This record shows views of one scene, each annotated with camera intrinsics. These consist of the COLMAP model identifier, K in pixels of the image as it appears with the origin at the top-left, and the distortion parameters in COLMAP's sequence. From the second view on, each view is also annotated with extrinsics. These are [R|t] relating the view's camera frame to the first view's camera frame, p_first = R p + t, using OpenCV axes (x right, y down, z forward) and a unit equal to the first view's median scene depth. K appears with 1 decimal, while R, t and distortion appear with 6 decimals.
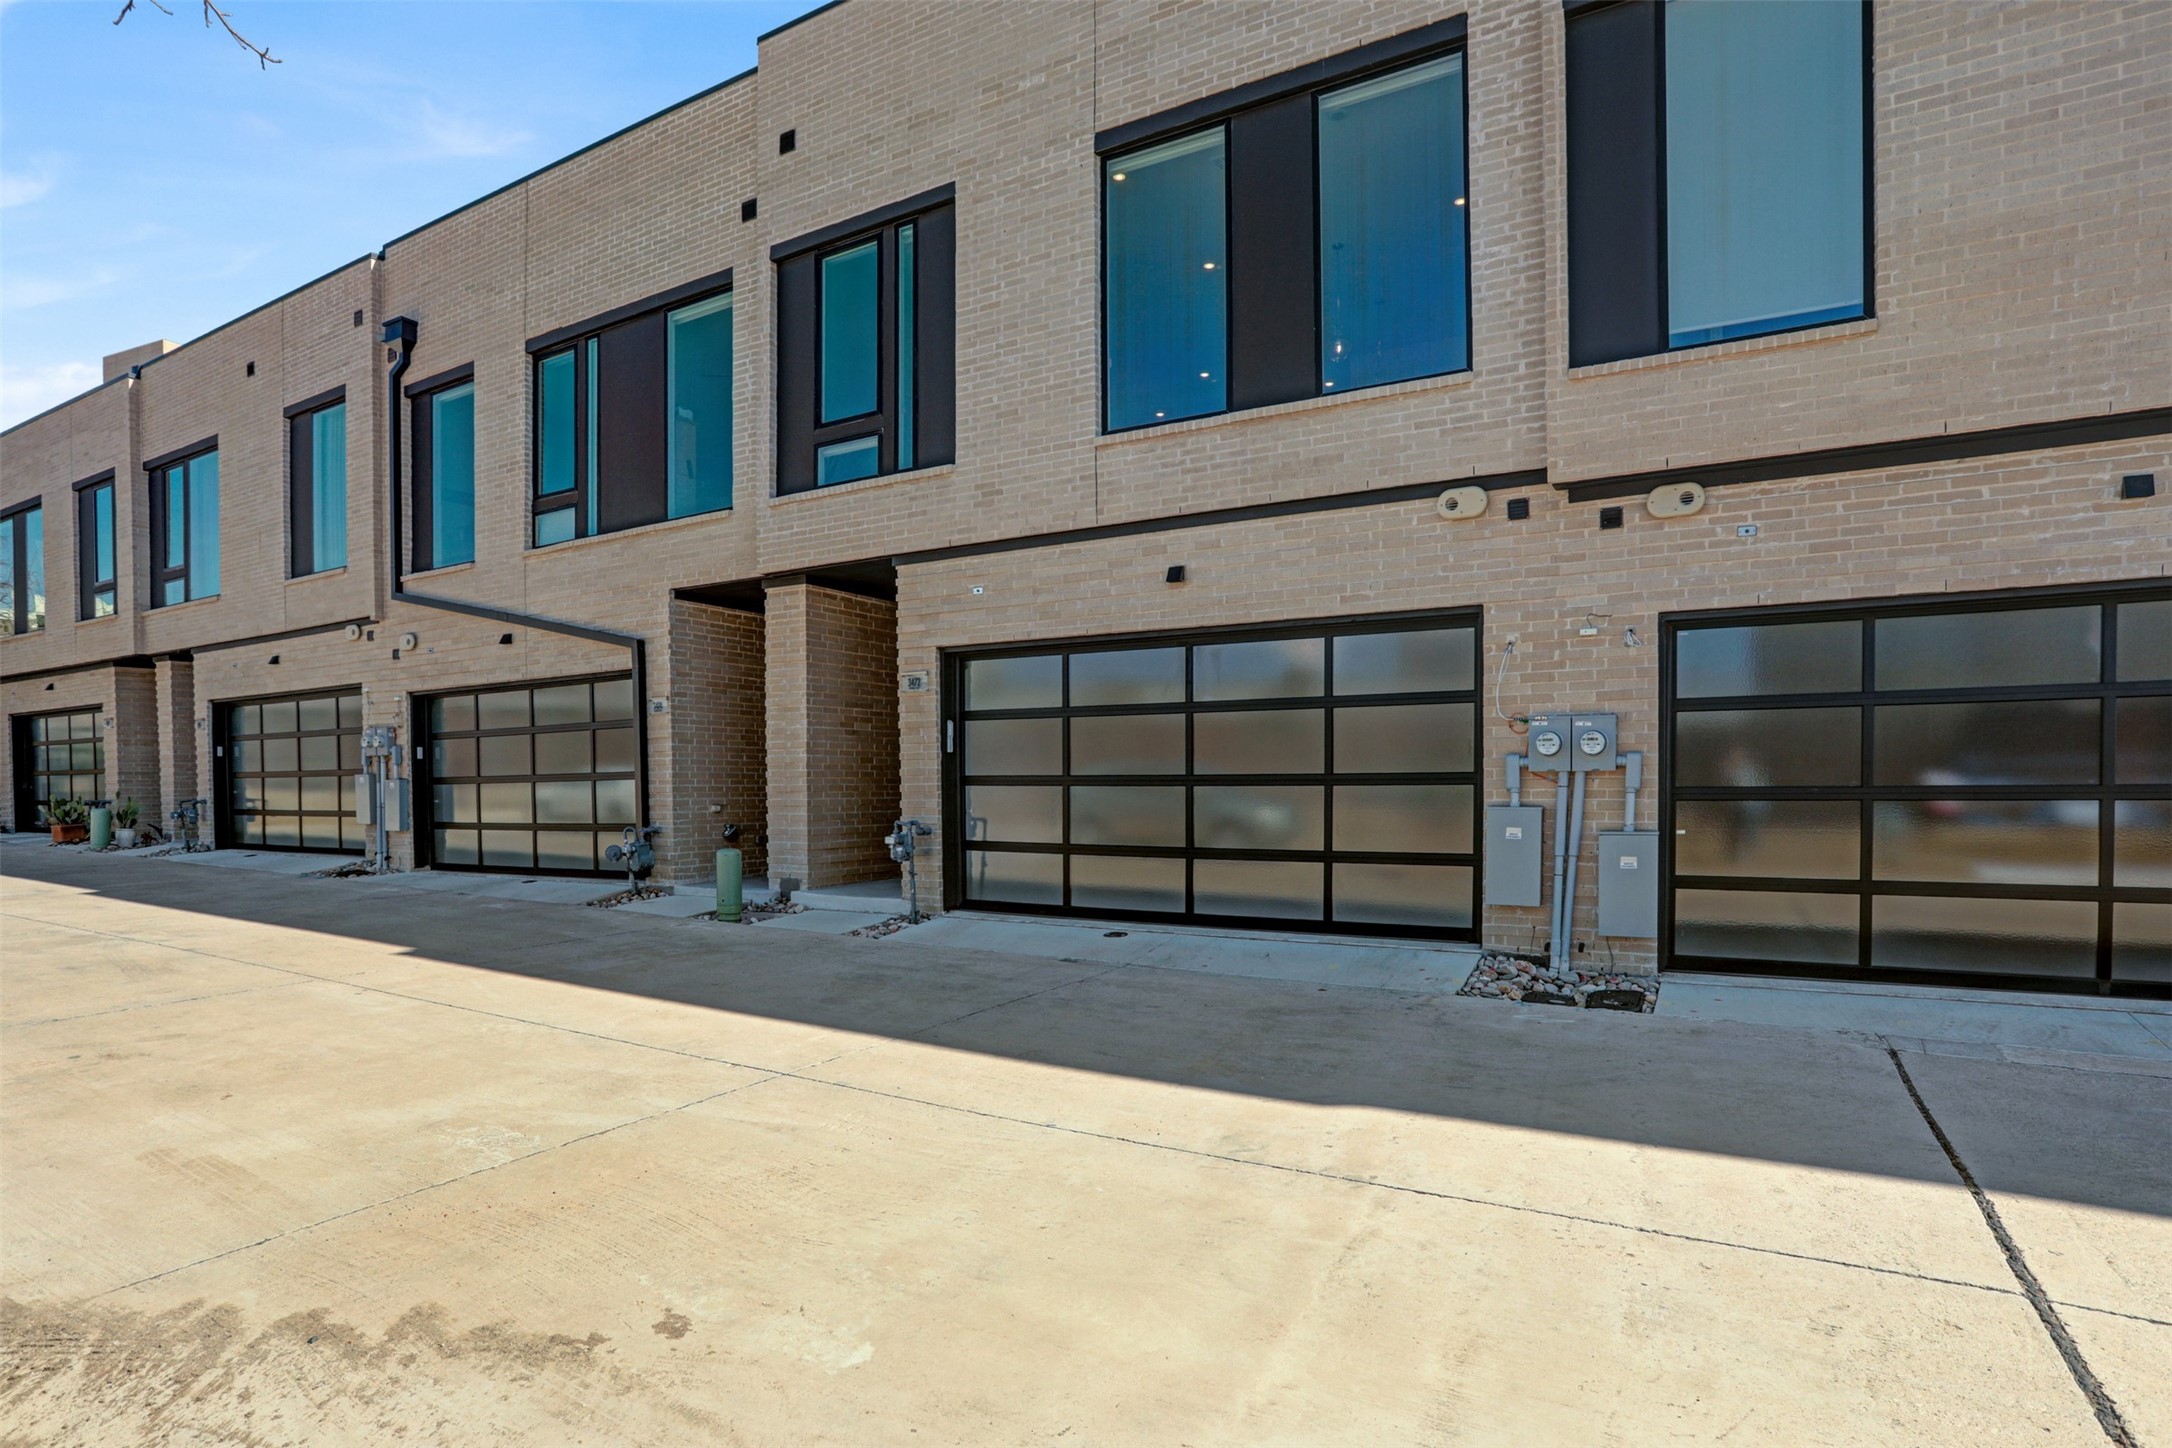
lens RADIAL K [[1120.8, 0, 989.3], [0, 1120.8, 819.1], [0, 0, 1]] dist [-0.048365, 0.017464]
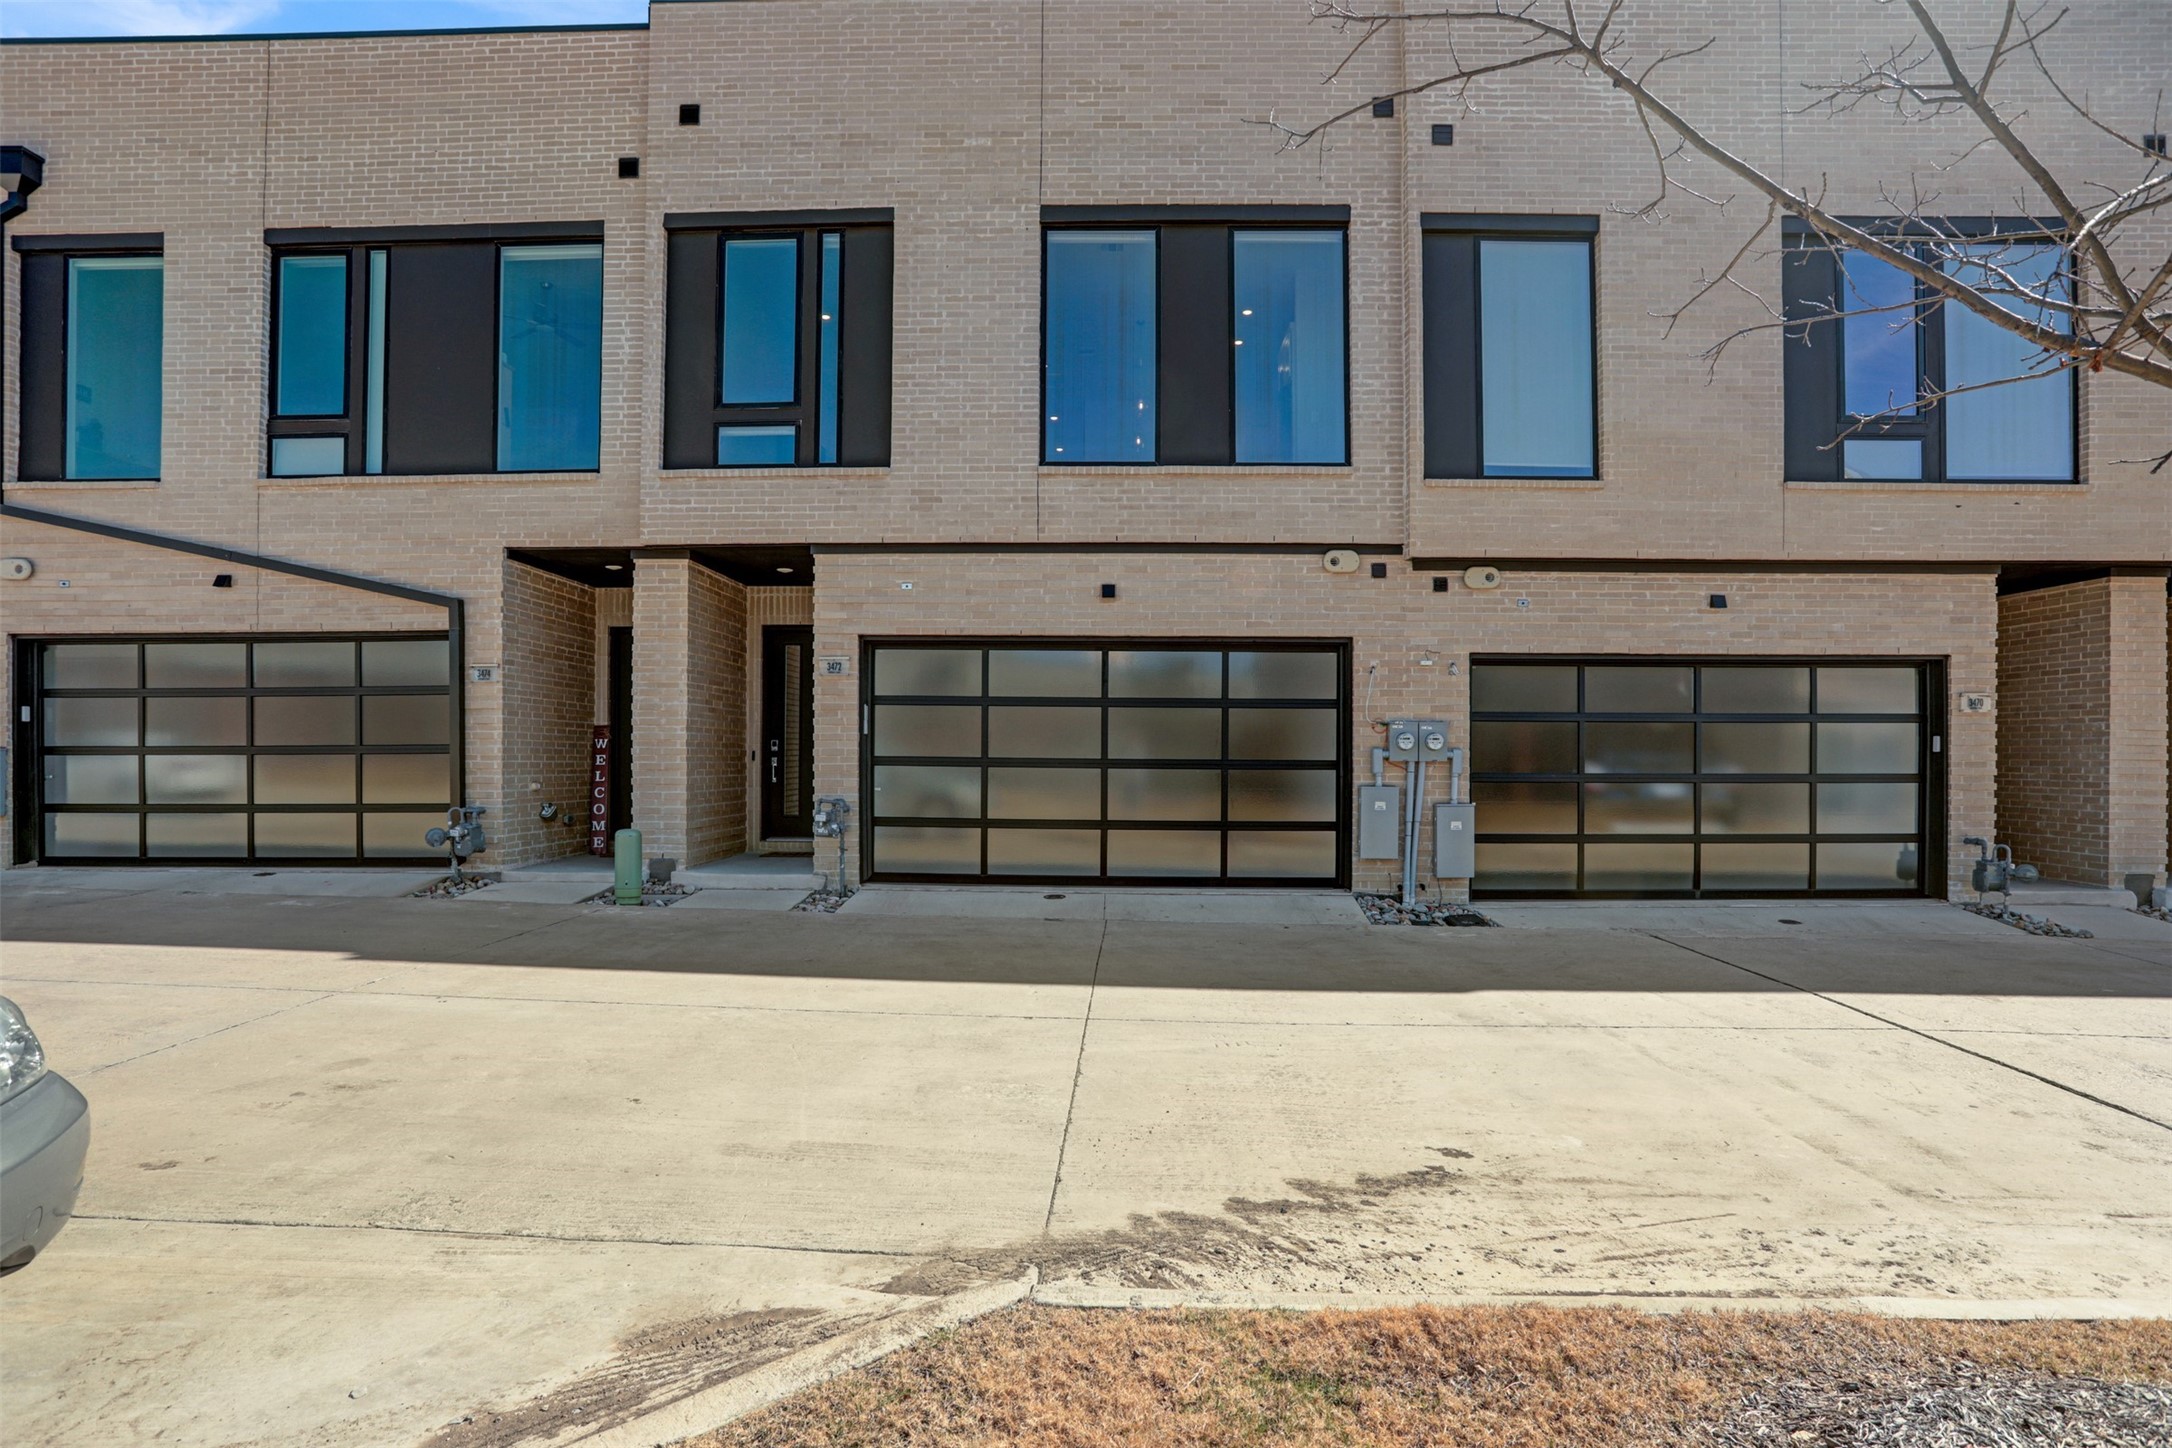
lens RADIAL K [[1120.8, 0, 1051.4], [0, 1120.8, 761.3], [0, 0, 1]] dist [-0.048365, 0.017464]
pose [[0.875008, 0.008241, 0.484038, -0.477452], [0.004518, 0.999673, -0.025186, -0.008316], [-0.484087, 0.024224, 0.874684, -0.011157]]
